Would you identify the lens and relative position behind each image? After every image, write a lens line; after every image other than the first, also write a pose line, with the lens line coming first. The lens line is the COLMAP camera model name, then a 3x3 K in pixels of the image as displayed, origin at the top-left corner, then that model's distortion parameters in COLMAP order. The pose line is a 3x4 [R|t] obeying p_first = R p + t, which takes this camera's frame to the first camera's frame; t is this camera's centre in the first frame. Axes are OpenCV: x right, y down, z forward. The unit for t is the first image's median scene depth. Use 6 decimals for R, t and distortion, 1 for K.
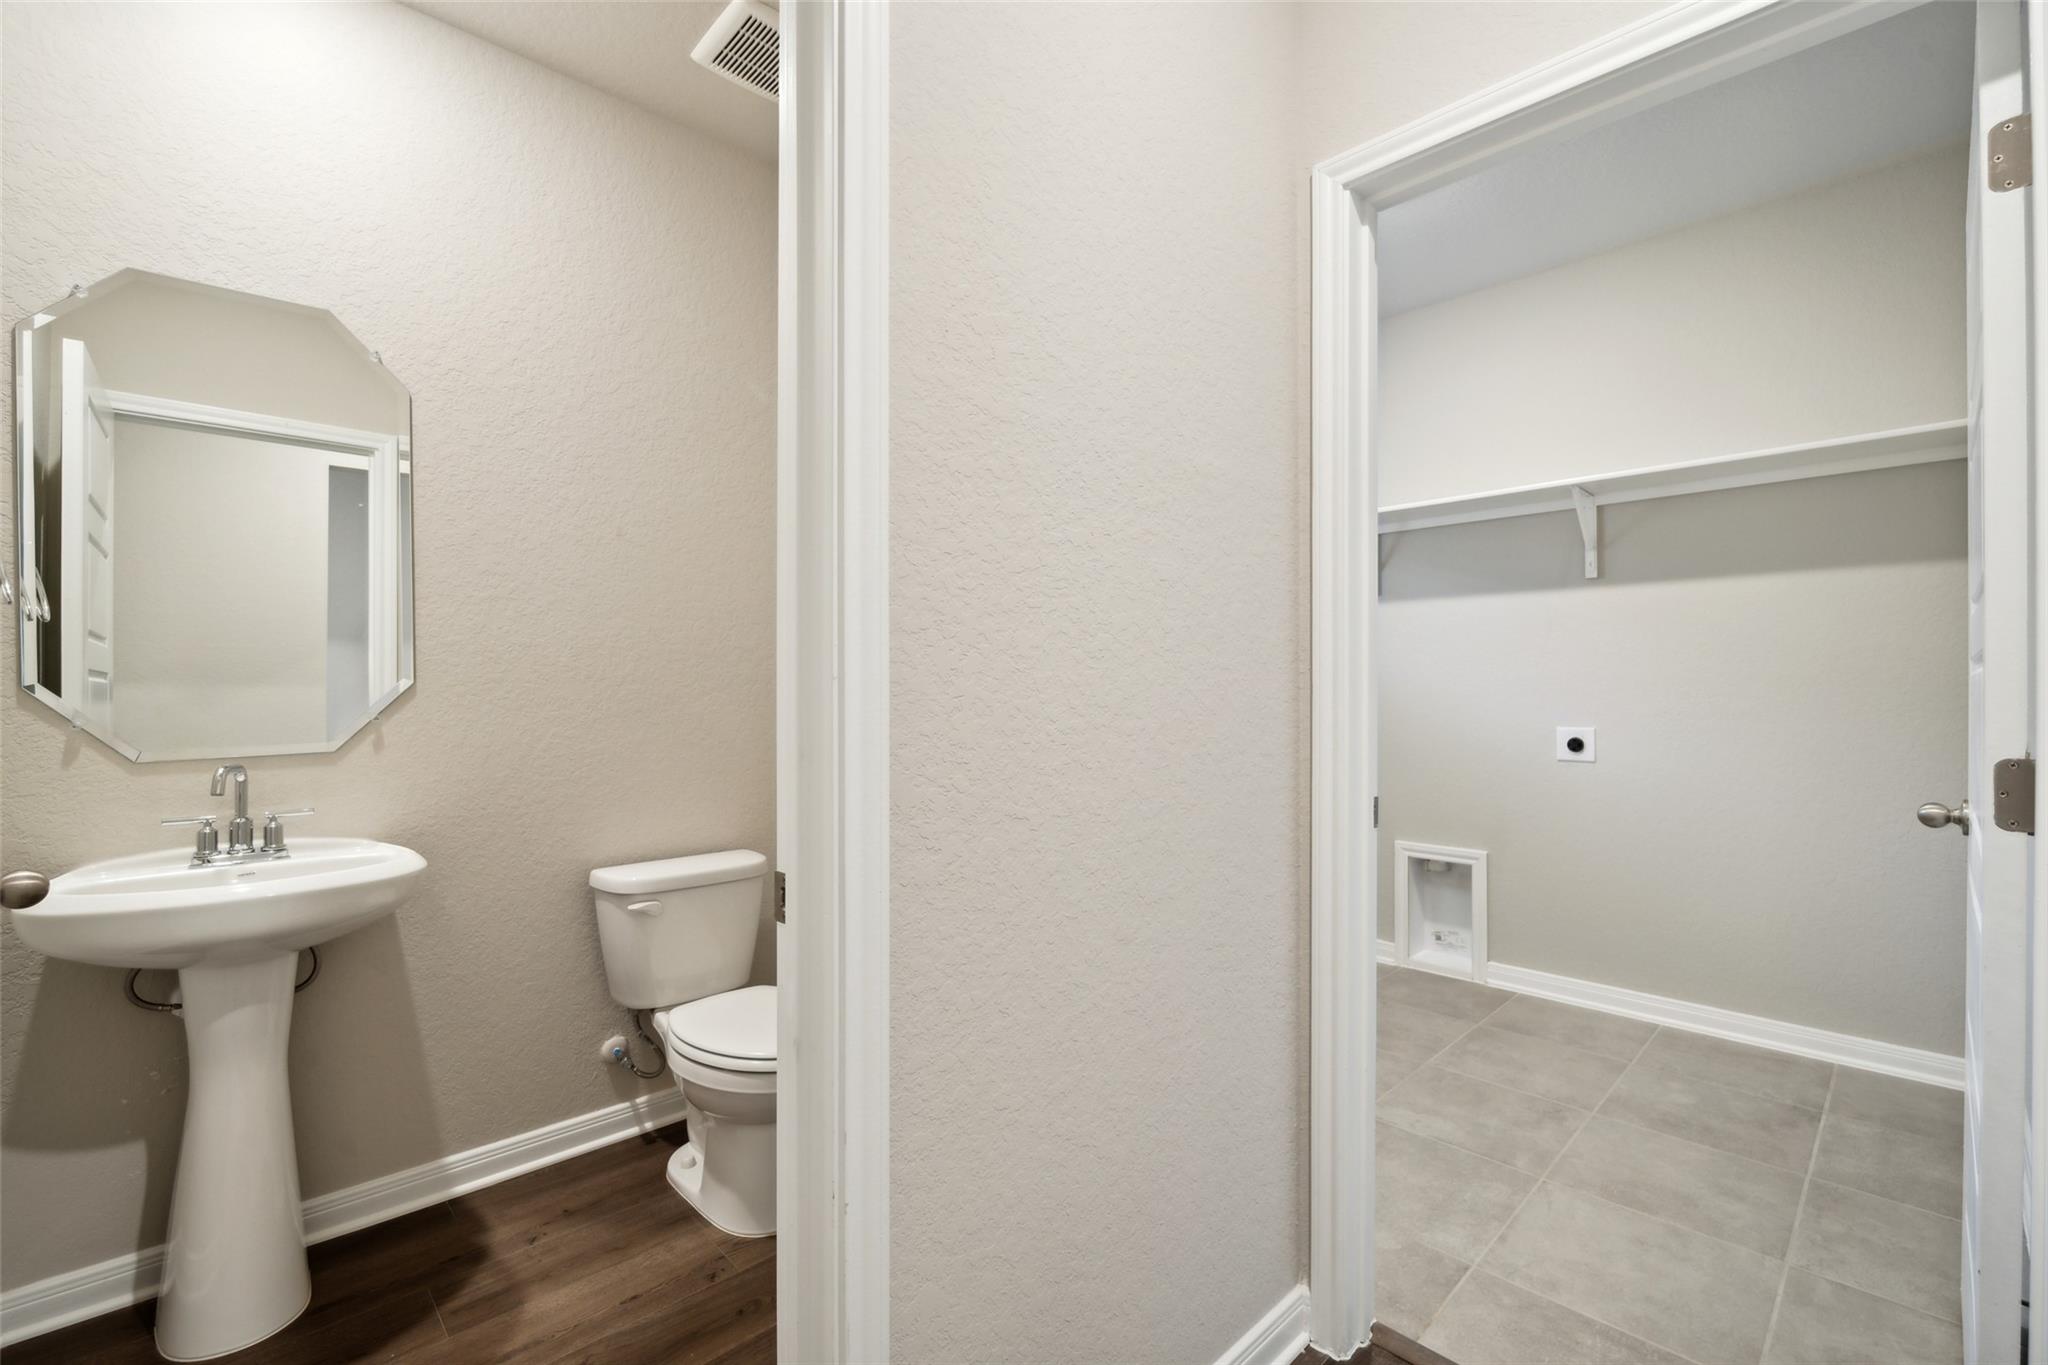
lens RADIAL K [[854.9, 0, 1038.8], [0, 854.9, 677.7], [0, 0, 1]] dist [0.001879, 0.000010]
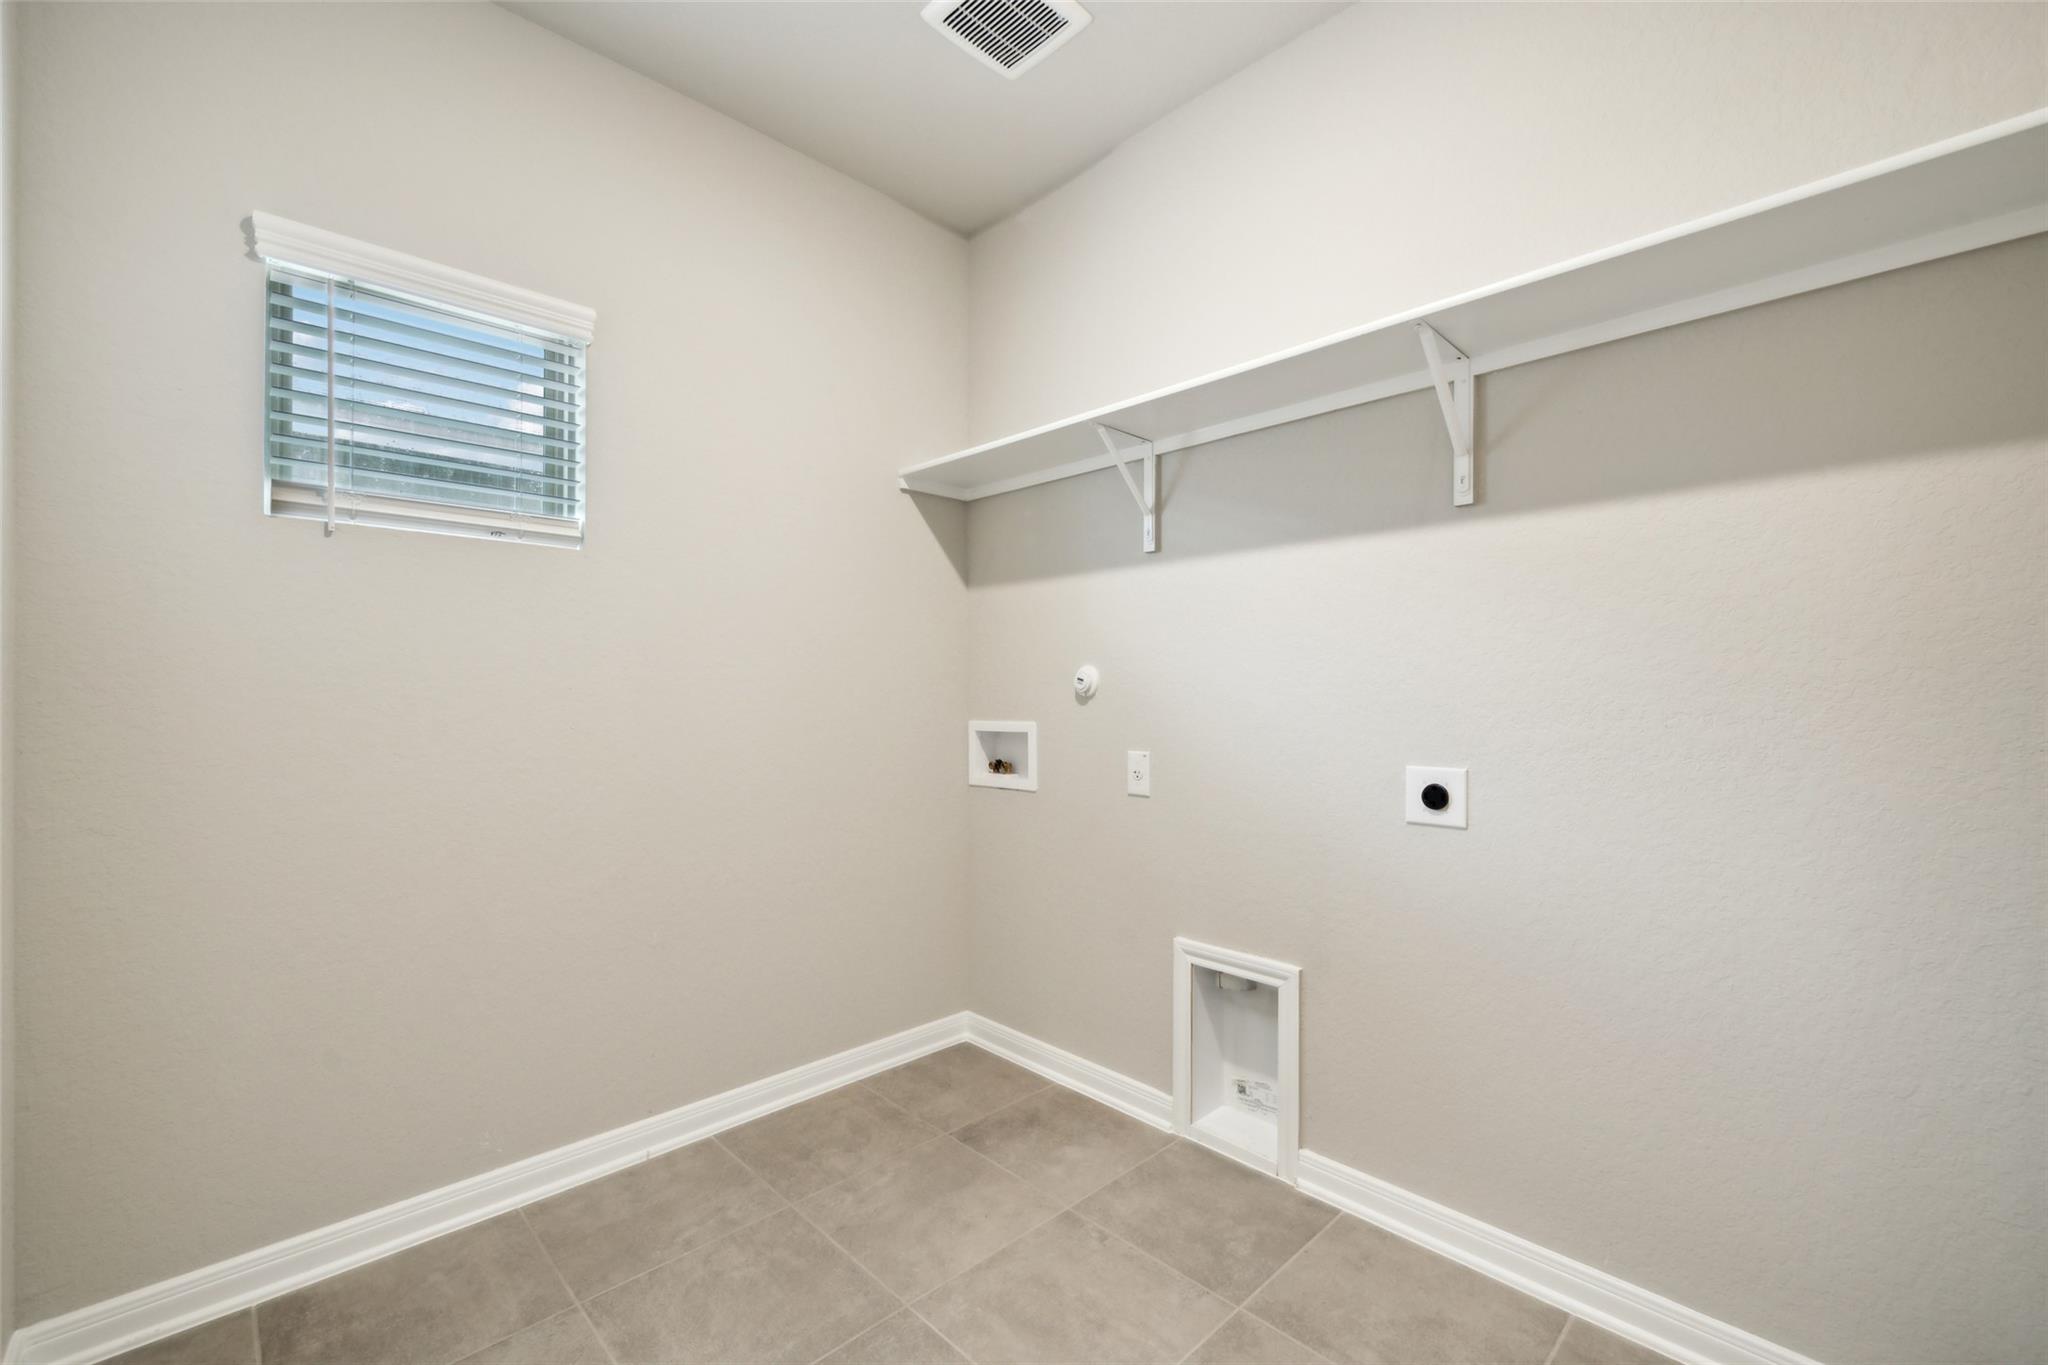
lens RADIAL K [[854.9, 0, 1009.2], [0, 854.9, 693.8], [0, 0, 1]] dist [0.001879, 0.000010]
pose [[0.999955, 0.004241, -0.008478, 0.325602], [-0.004154, 0.999939, 0.010272, 0.003863], [0.008521, -0.010236, 0.999911, 0.398879]]
